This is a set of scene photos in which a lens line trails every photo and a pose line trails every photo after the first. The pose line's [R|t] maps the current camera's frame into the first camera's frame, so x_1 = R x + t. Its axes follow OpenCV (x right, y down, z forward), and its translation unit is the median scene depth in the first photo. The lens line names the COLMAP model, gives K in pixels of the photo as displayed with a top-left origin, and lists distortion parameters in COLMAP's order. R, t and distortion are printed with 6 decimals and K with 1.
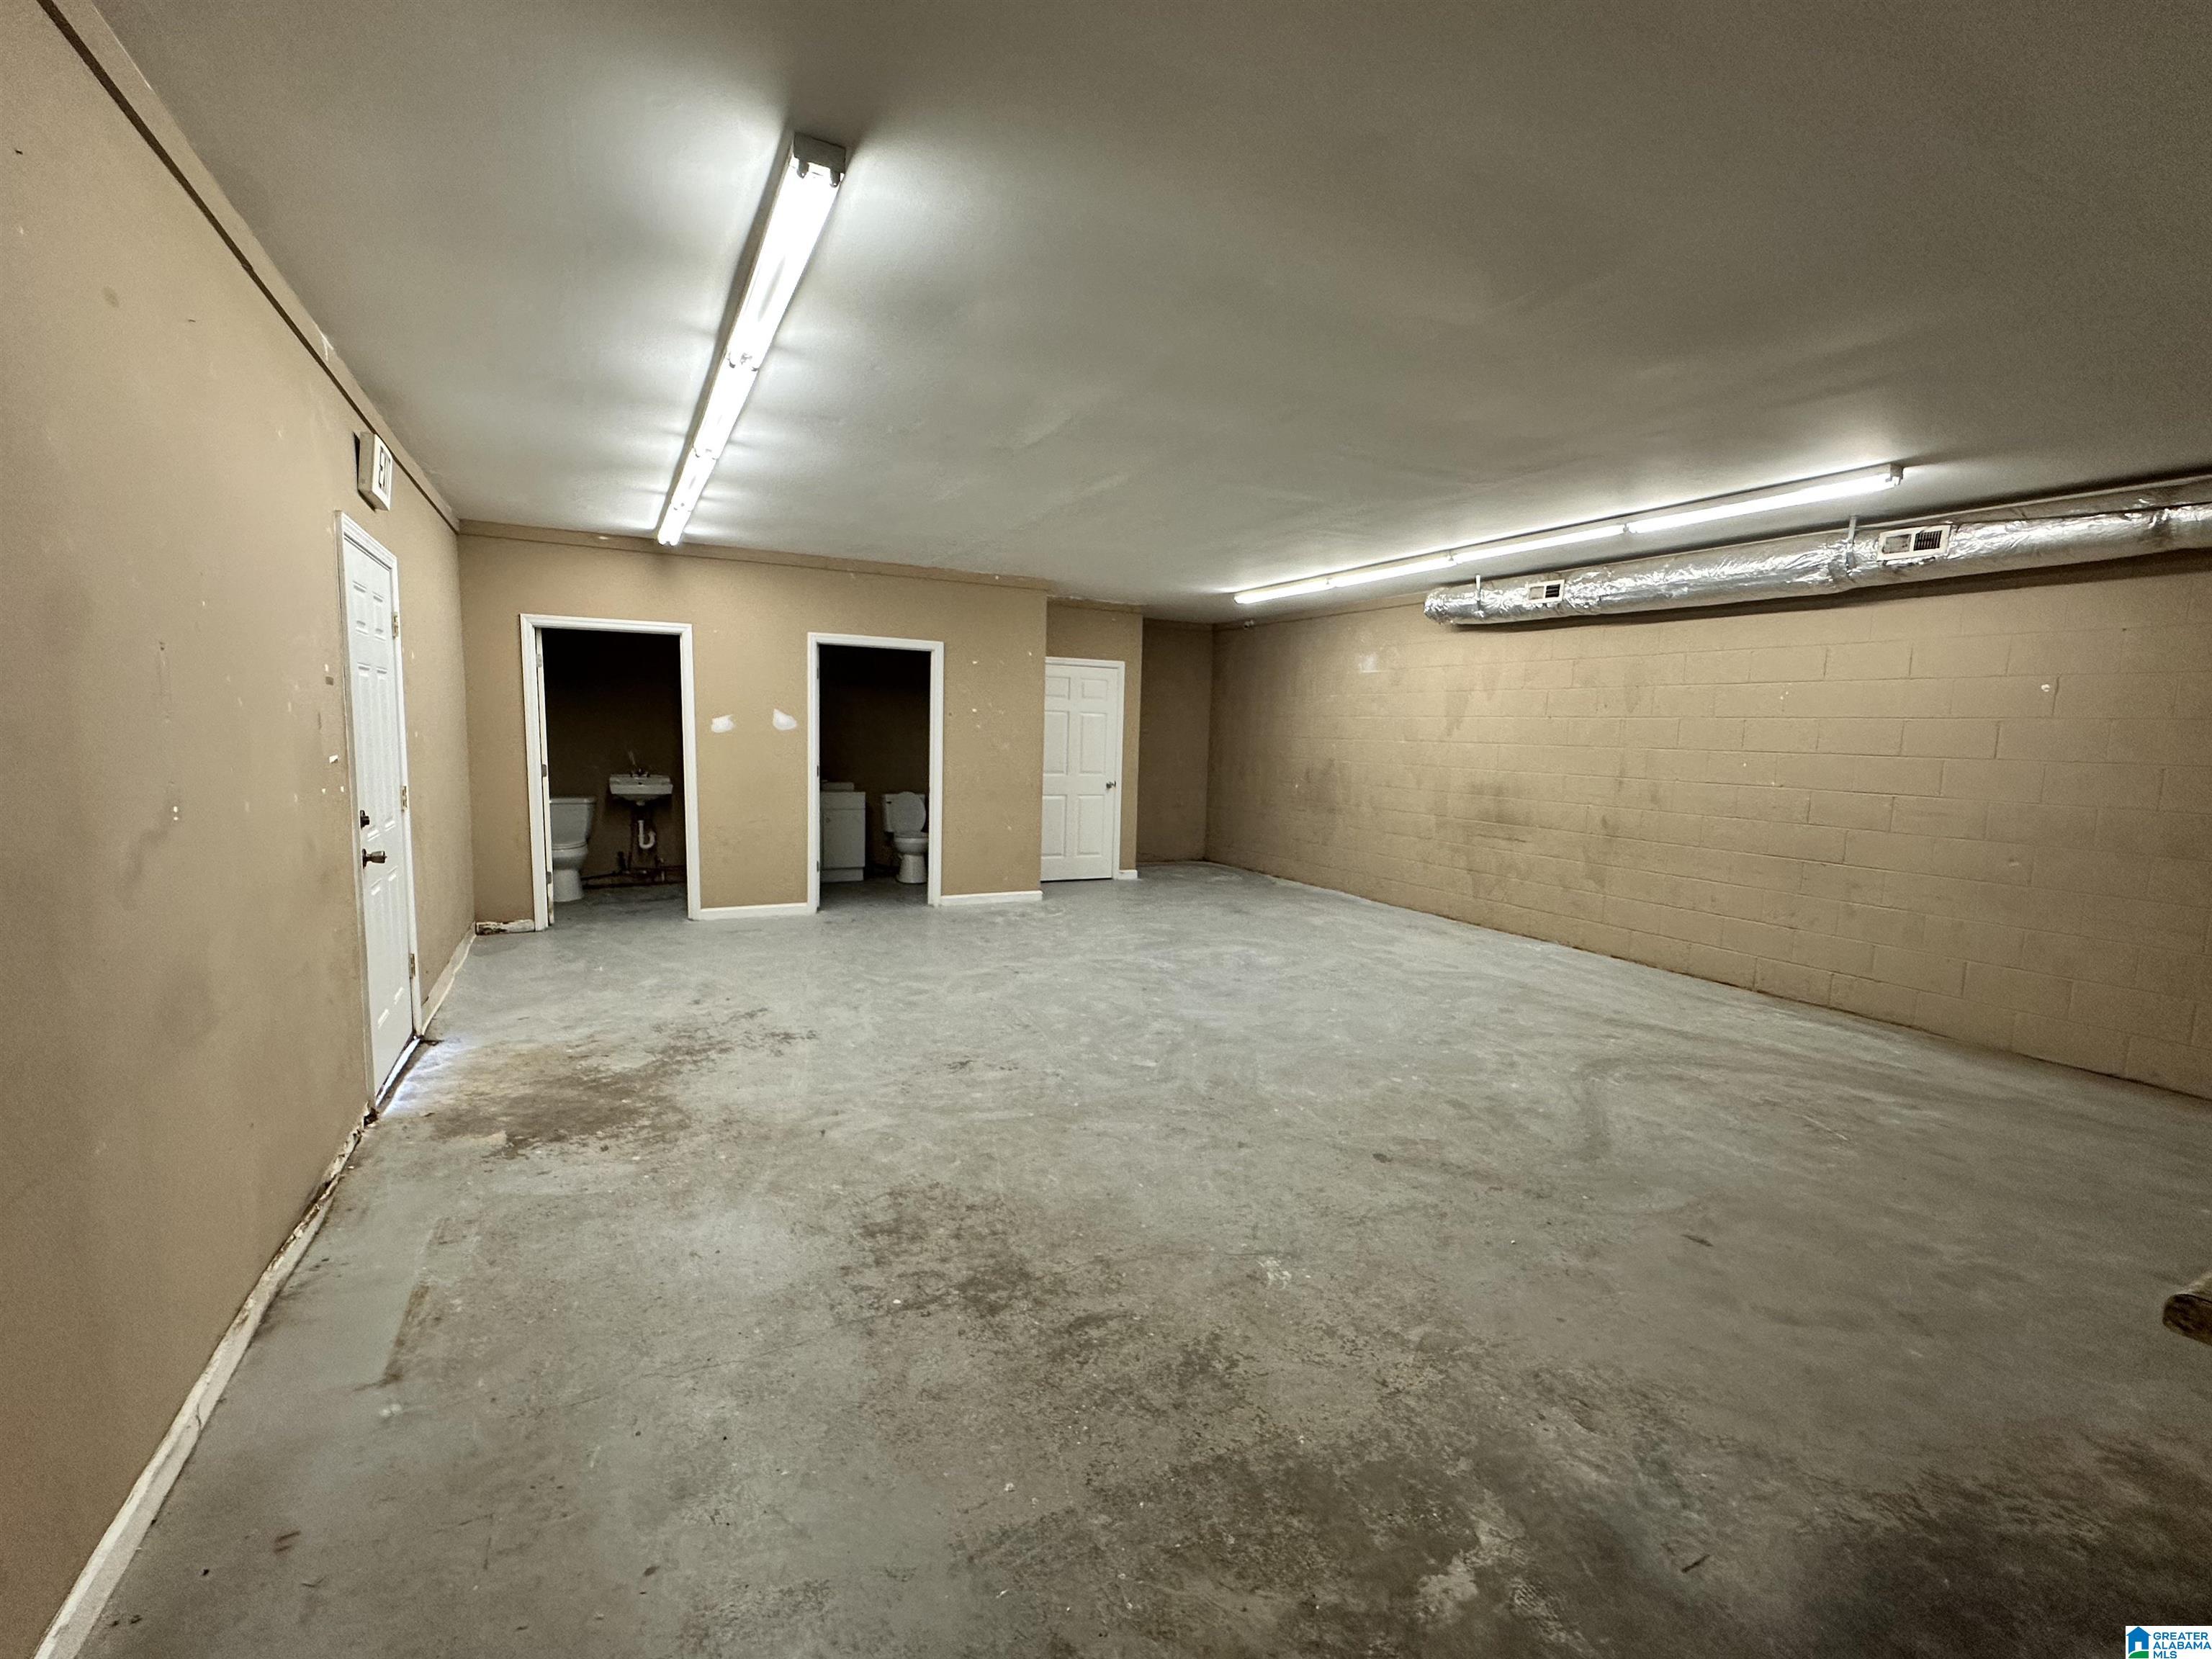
lens RADIAL K [[960.5, 0, 1106.6], [0, 960.5, 823.8], [0, 0, 1]] dist [0.004212, 0.000092]
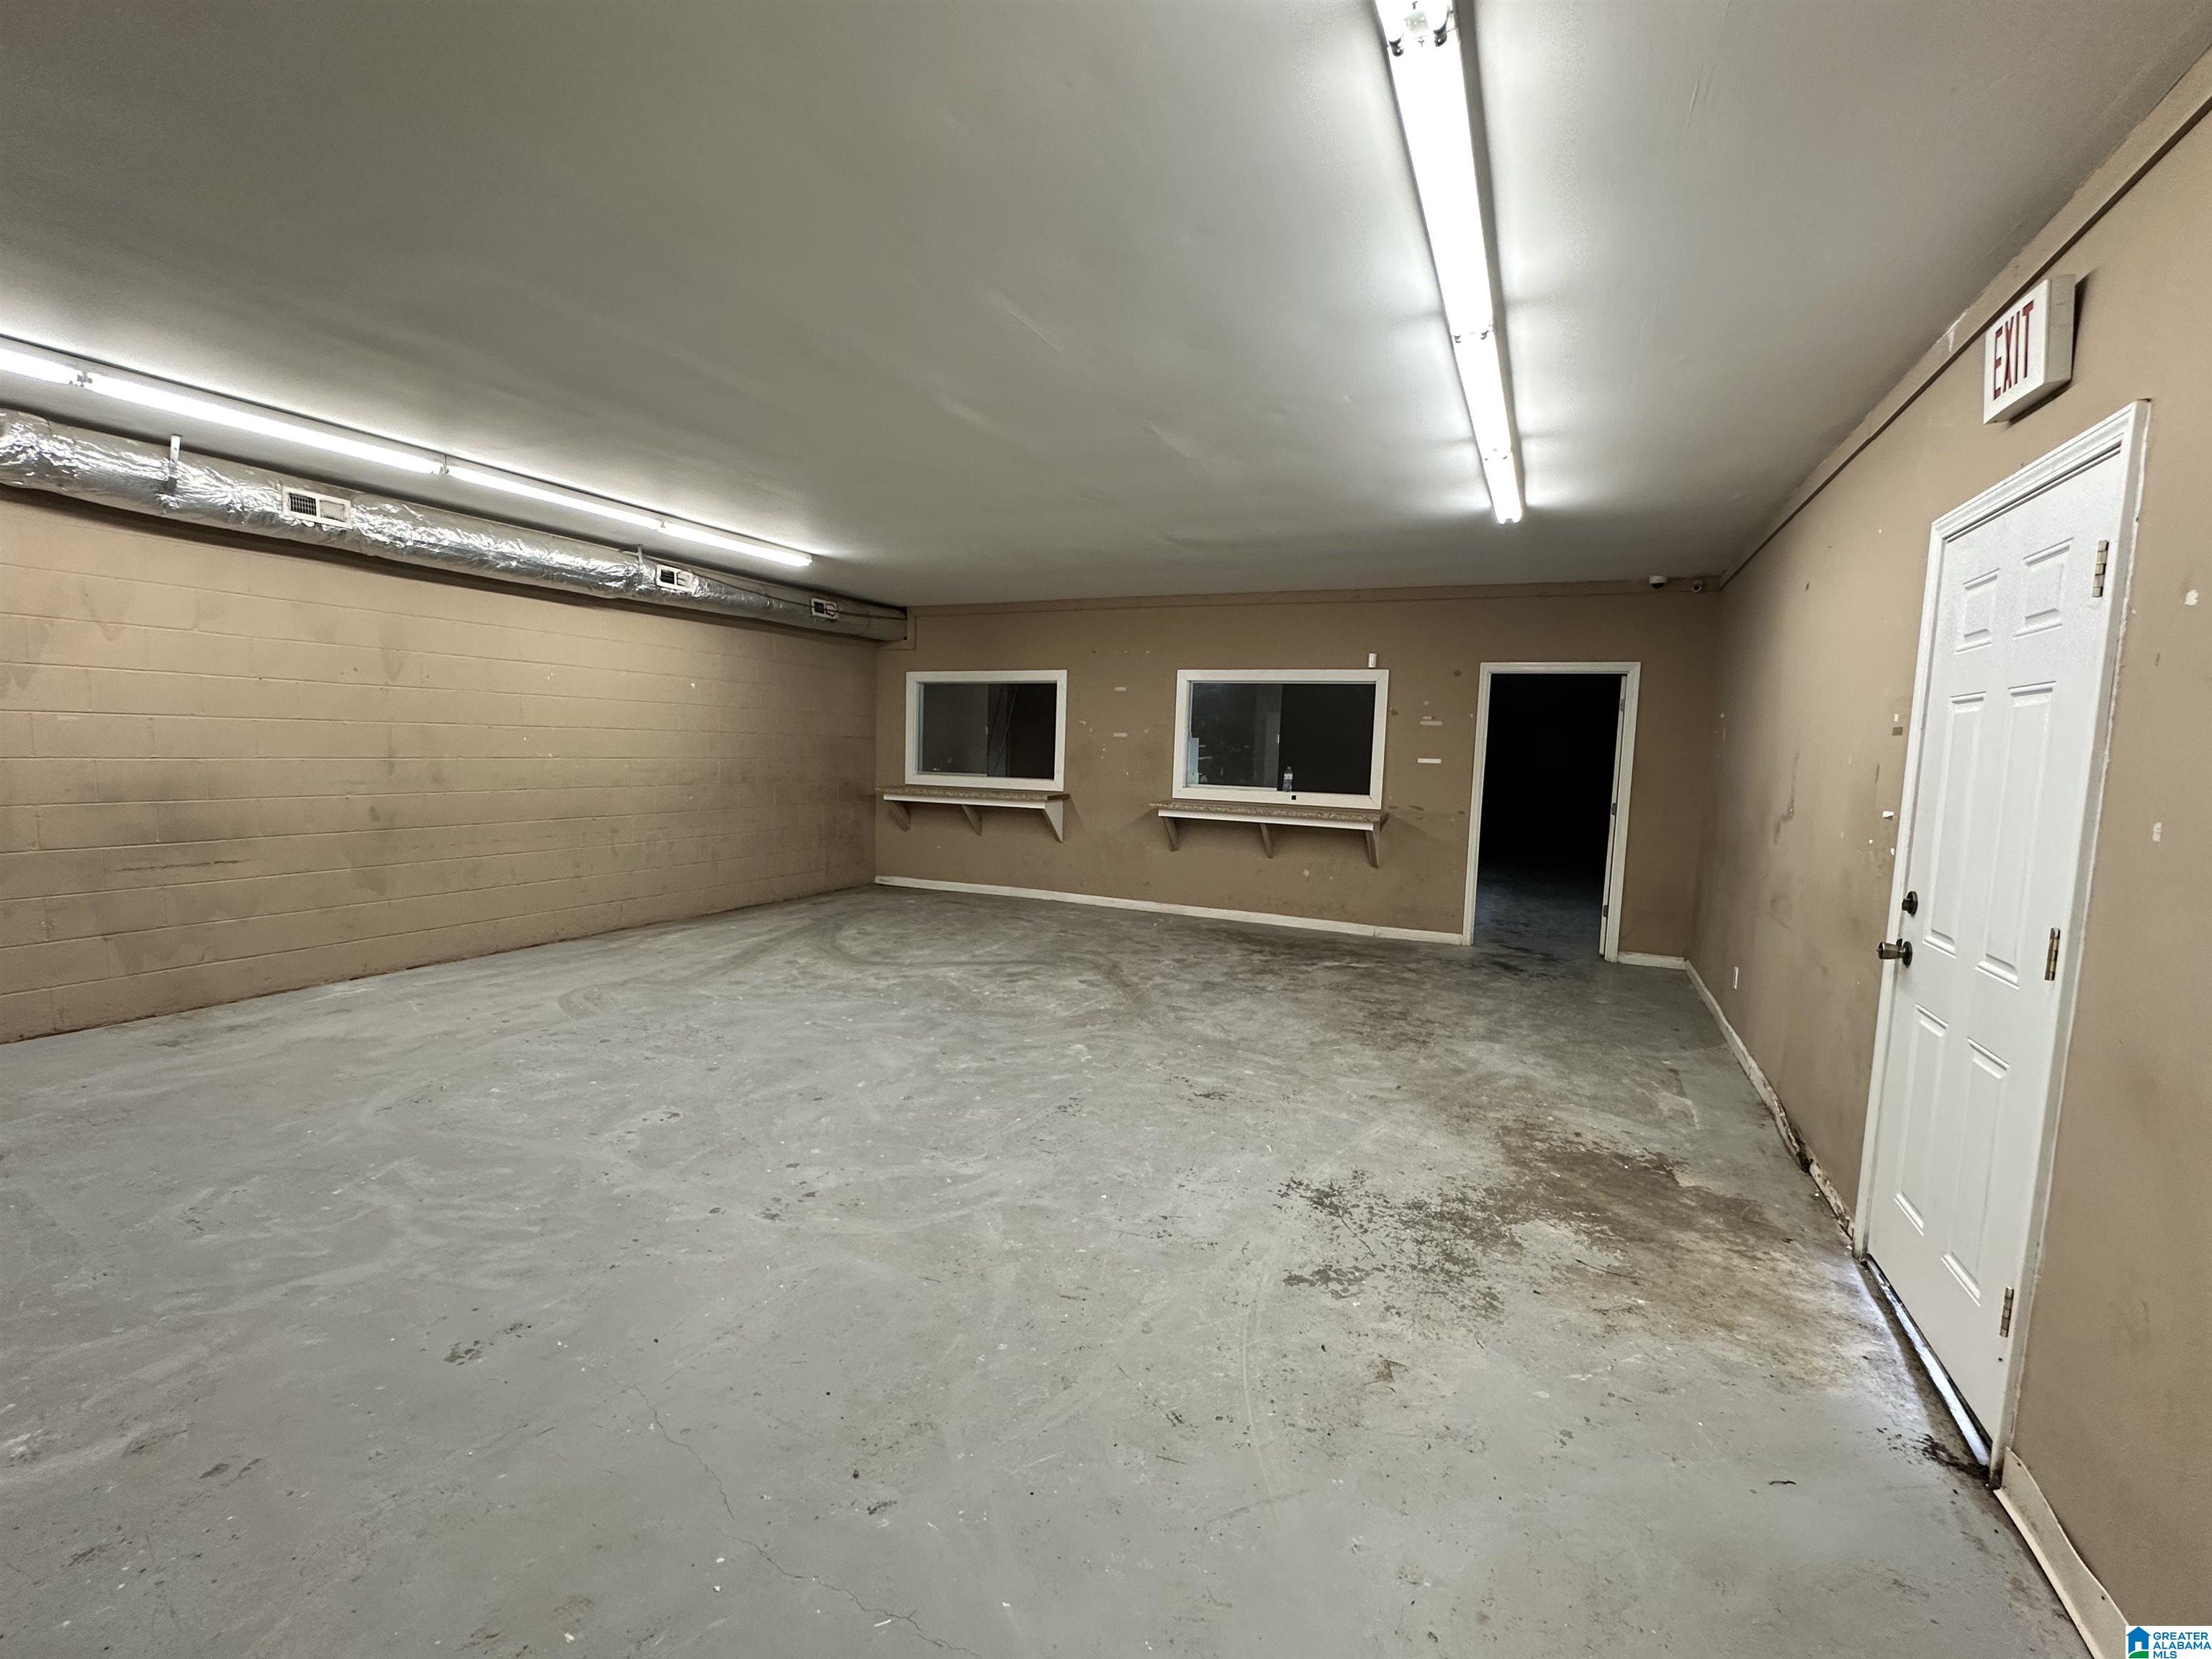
lens RADIAL K [[960.5, 0, 1099.6], [0, 960.5, 830.0], [0, 0, 1]] dist [0.004212, 0.000092]
pose [[-0.598937, -0.117244, 0.792167, -0.830371], [0.031198, 0.985057, 0.169381, -0.179110], [-0.800188, 0.126162, -0.586330, 1.652485]]
